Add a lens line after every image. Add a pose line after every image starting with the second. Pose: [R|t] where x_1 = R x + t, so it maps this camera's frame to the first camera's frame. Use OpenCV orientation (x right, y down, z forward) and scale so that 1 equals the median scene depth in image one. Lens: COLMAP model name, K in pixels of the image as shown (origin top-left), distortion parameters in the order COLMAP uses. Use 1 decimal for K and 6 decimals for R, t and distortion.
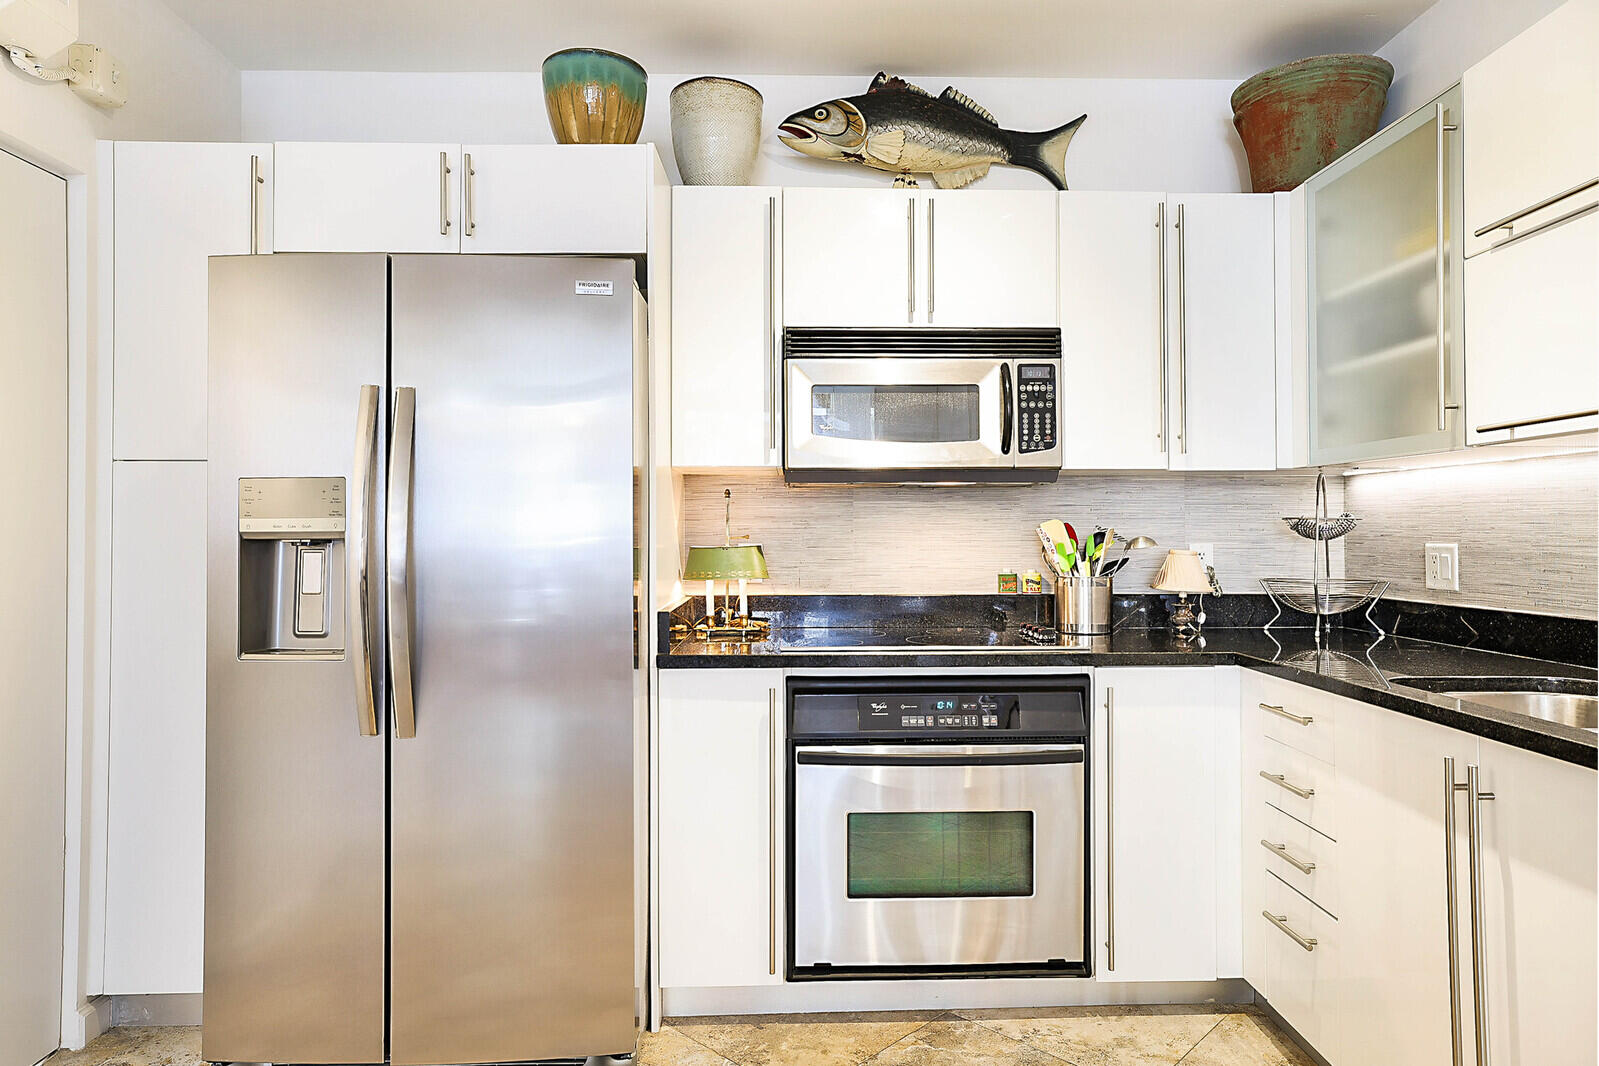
lens RADIAL K [[974.8, 0, 848.5], [0, 974.8, 525.8], [0, 0, 1]] dist [-0.006580, 0.003407]
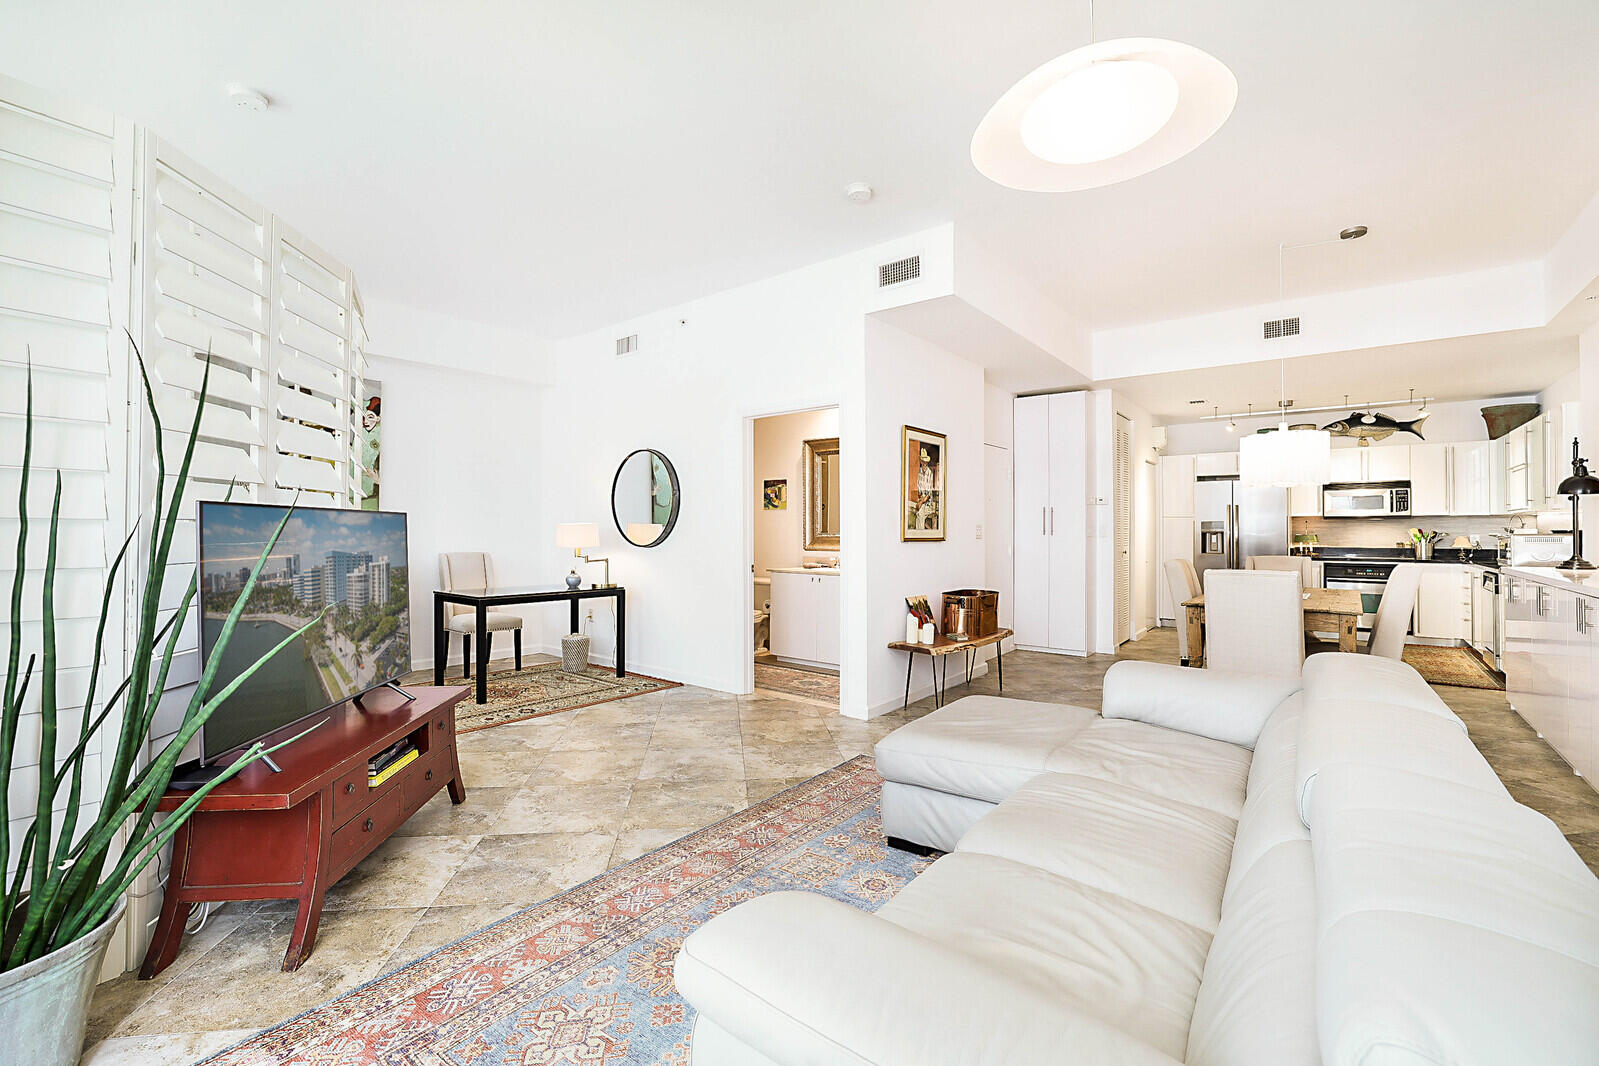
lens RADIAL K [[692.6, 0, 773.0], [0, 692.6, 523.2], [0, 0, 1]] dist [-0.028045, 0.006159]
pose [[0.733641, -0.005468, -0.679516, 0.193286], [0.006504, 0.999978, -0.001024, -0.041577], [0.679507, -0.003668, 0.733660, -2.837533]]
